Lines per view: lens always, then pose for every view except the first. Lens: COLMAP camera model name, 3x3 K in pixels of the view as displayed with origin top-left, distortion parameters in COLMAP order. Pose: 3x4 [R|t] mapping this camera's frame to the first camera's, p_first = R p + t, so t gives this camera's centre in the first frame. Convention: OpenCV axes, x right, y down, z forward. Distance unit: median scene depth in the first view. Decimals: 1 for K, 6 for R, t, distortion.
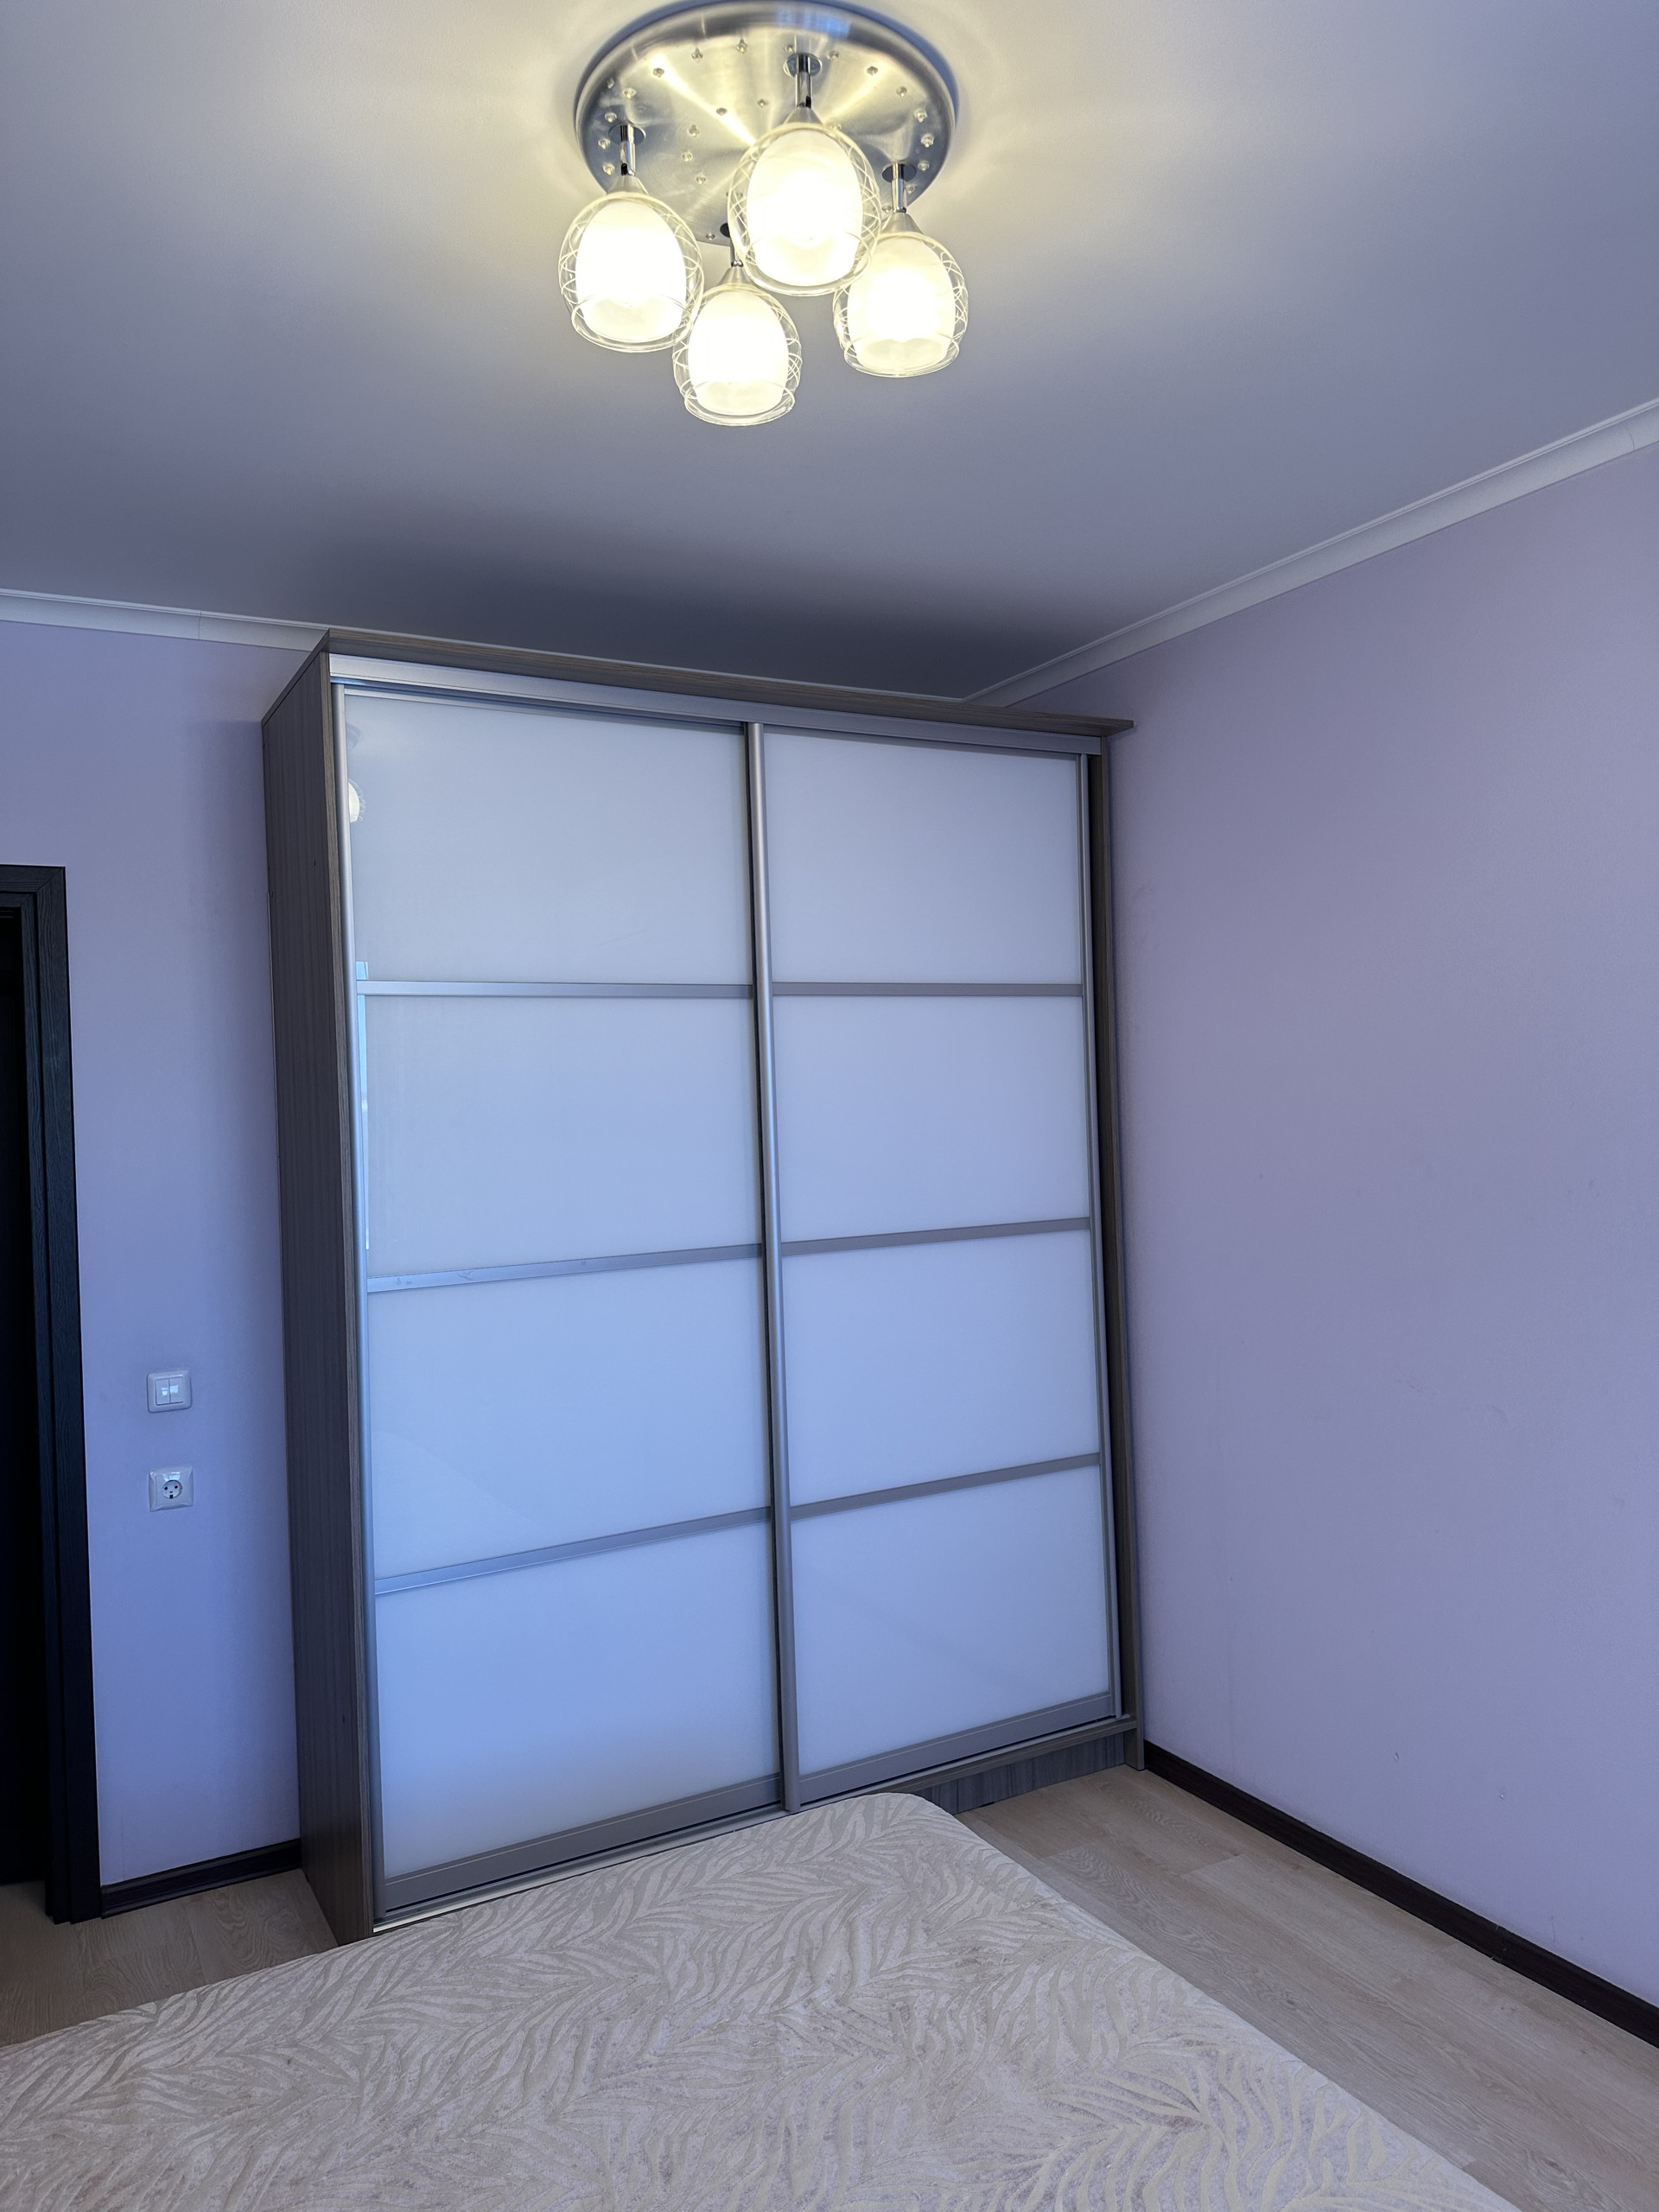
lens RADIAL K [[1551.4, 0, 829.6], [0, 1551.4, 1087.1], [0, 0, 1]] dist [0.038537, -0.038696]
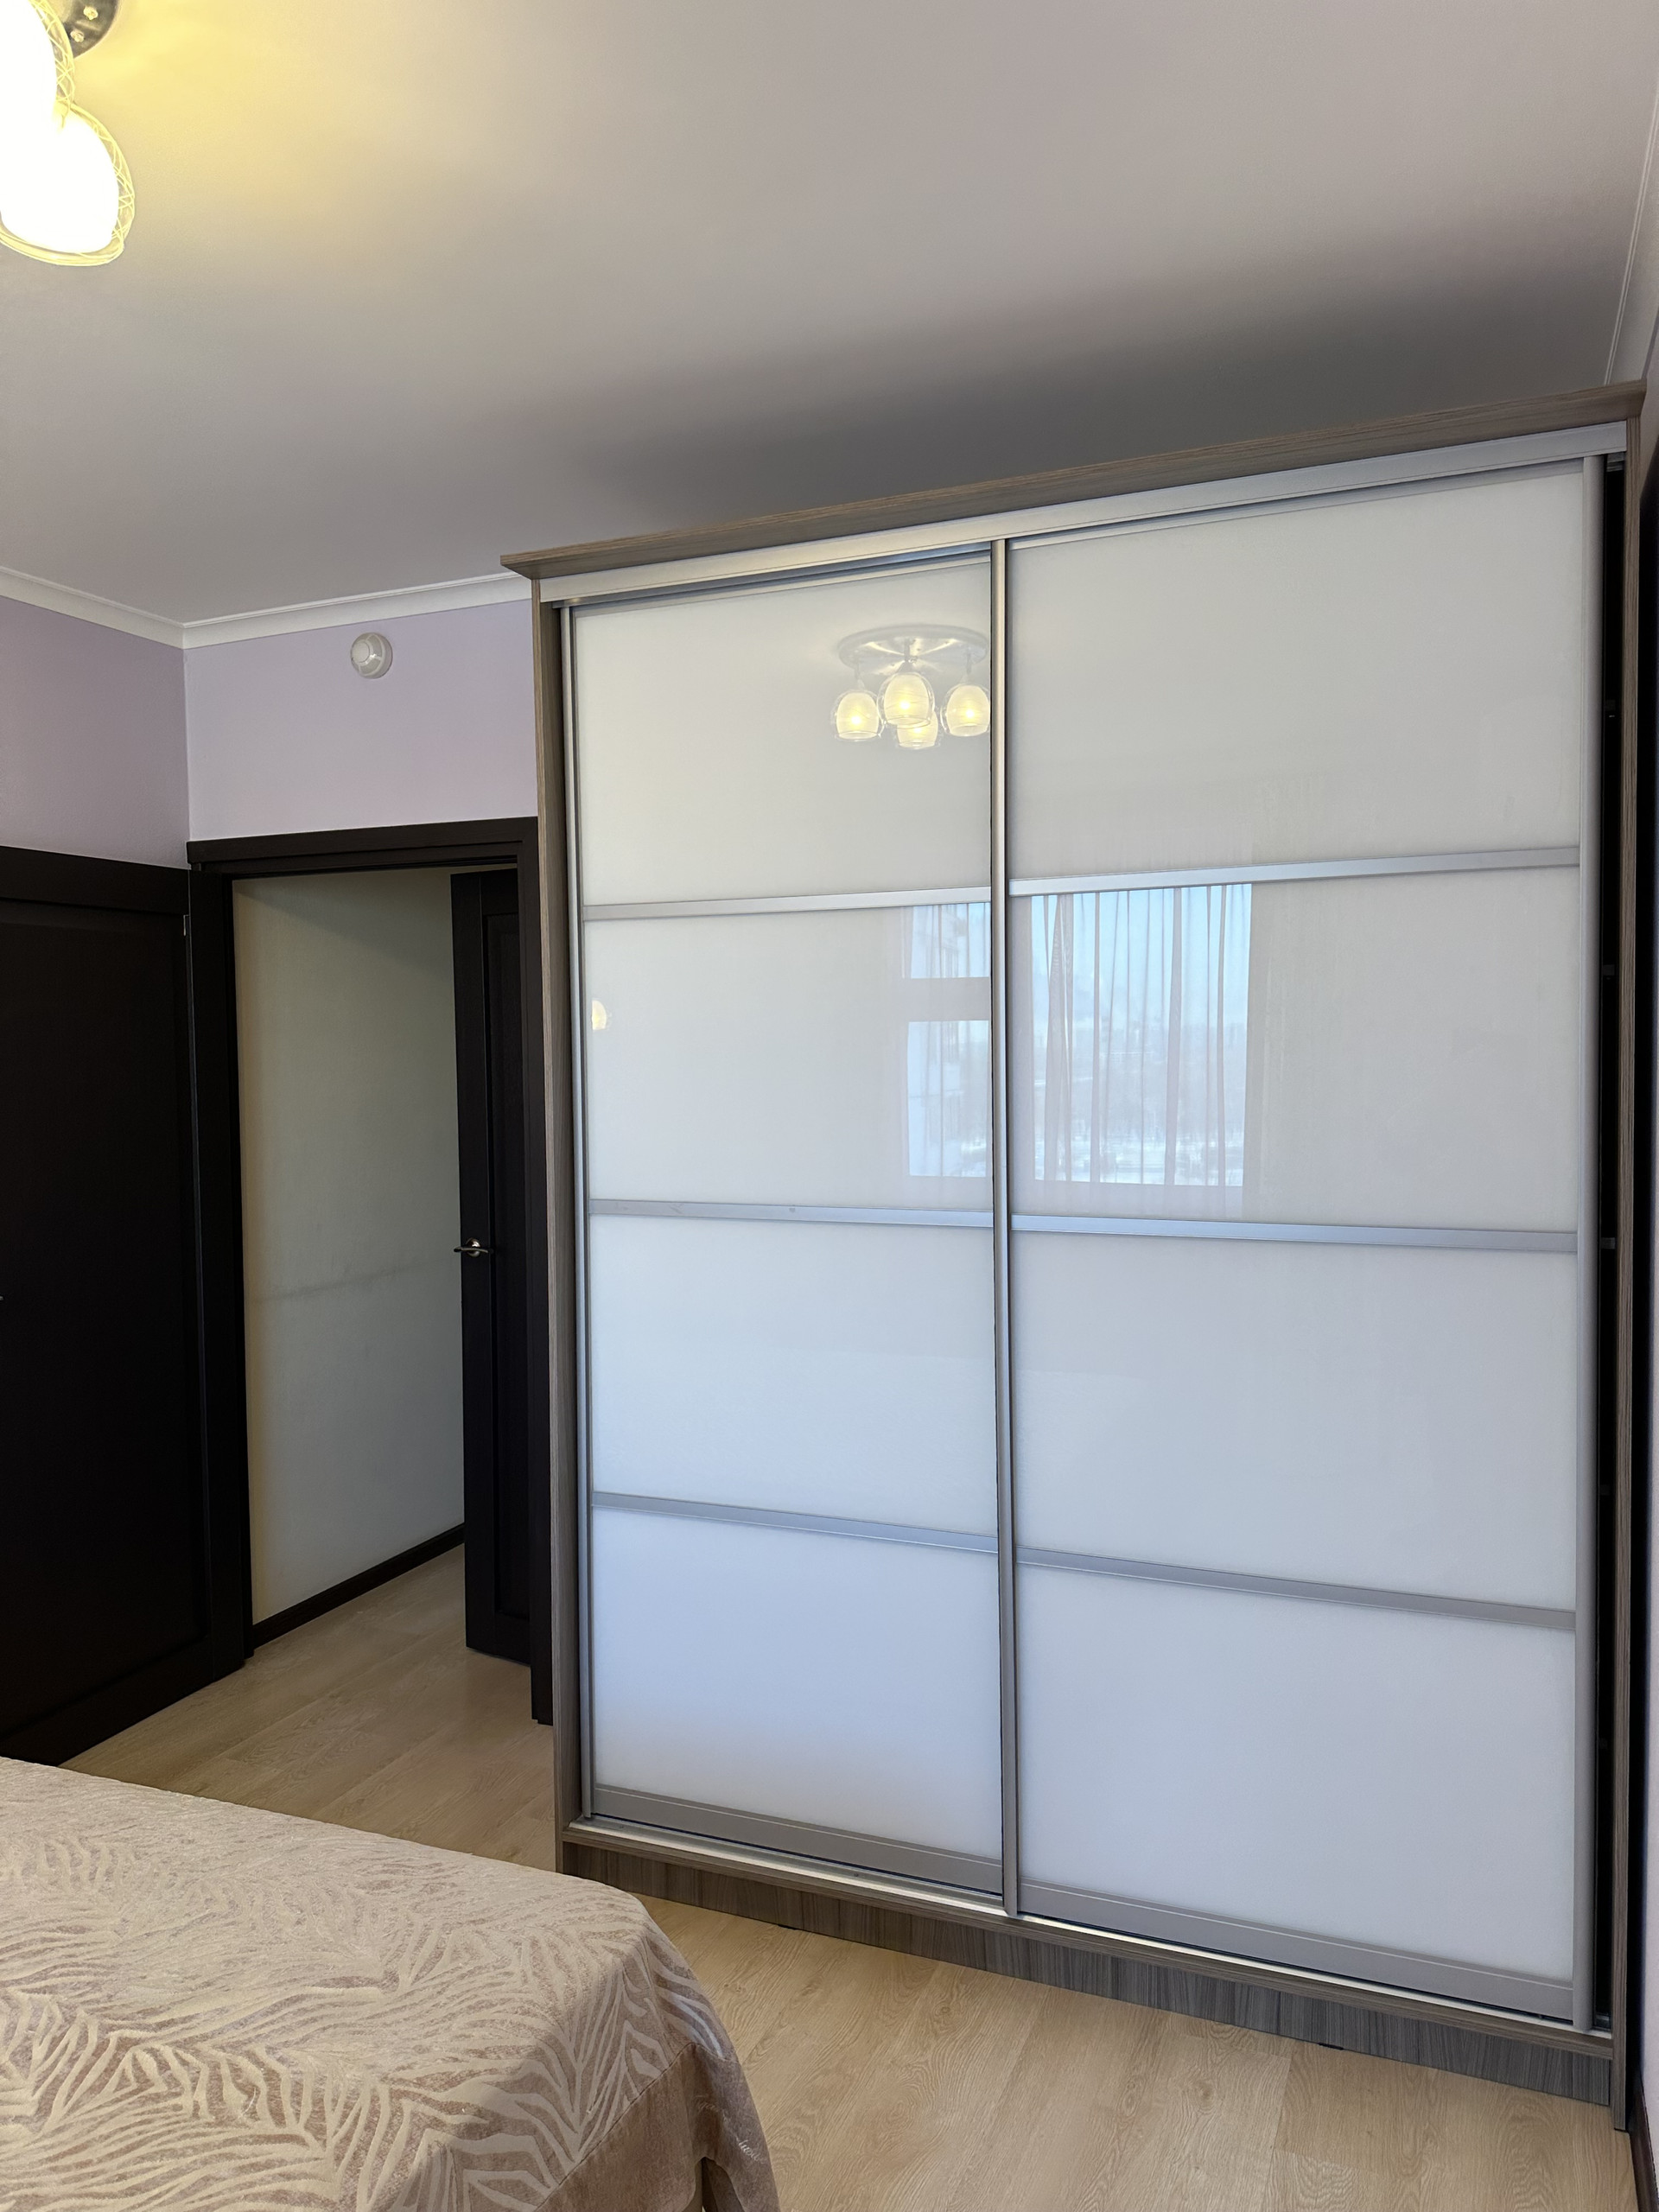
lens RADIAL K [[1551.4, 0, 829.6], [0, 1551.4, 1087.1], [0, 0, 1]] dist [0.038537, -0.038696]
pose [[0.621556, 0.061579, -0.780946, 0.476827], [0.006242, 0.996485, 0.083543, -0.028511], [0.783345, -0.056801, 0.618987, 0.406983]]
